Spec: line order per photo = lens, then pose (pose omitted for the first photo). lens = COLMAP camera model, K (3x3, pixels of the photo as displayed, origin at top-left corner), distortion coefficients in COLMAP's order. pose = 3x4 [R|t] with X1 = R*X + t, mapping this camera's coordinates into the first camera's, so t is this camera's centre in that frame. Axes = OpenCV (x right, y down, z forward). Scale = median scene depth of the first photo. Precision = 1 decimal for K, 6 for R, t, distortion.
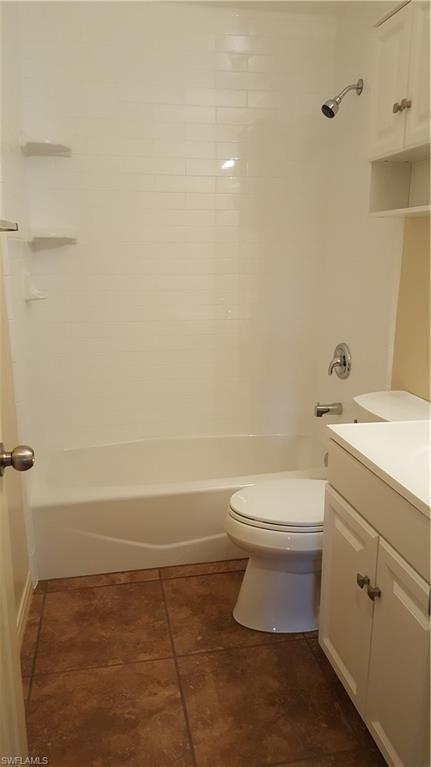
lens RADIAL K [[561.8, 0, 215.1], [0, 561.8, 380.5], [0, 0, 1]] dist [0.152070, -0.251400]
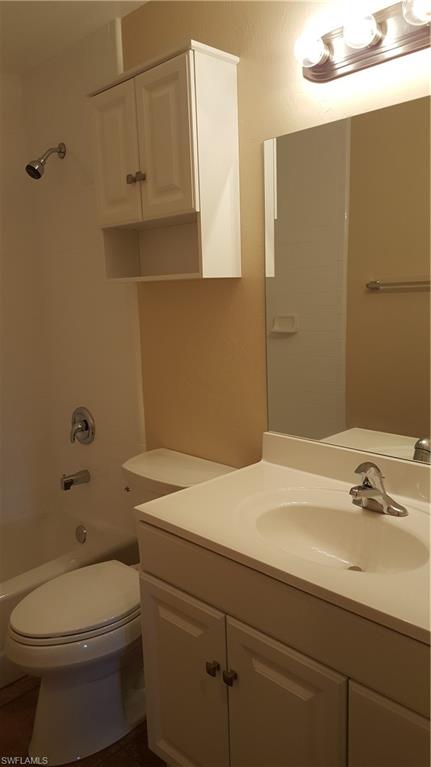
lens RADIAL K [[561.8, 0, 215.1], [0, 561.8, 380.5], [0, 0, 1]] dist [0.152070, -0.251400]
pose [[0.837059, -0.122054, 0.533324, -0.121028], [0.165602, 0.985594, -0.034355, -0.054668], [-0.521448, 0.117077, 0.845213, 0.093770]]
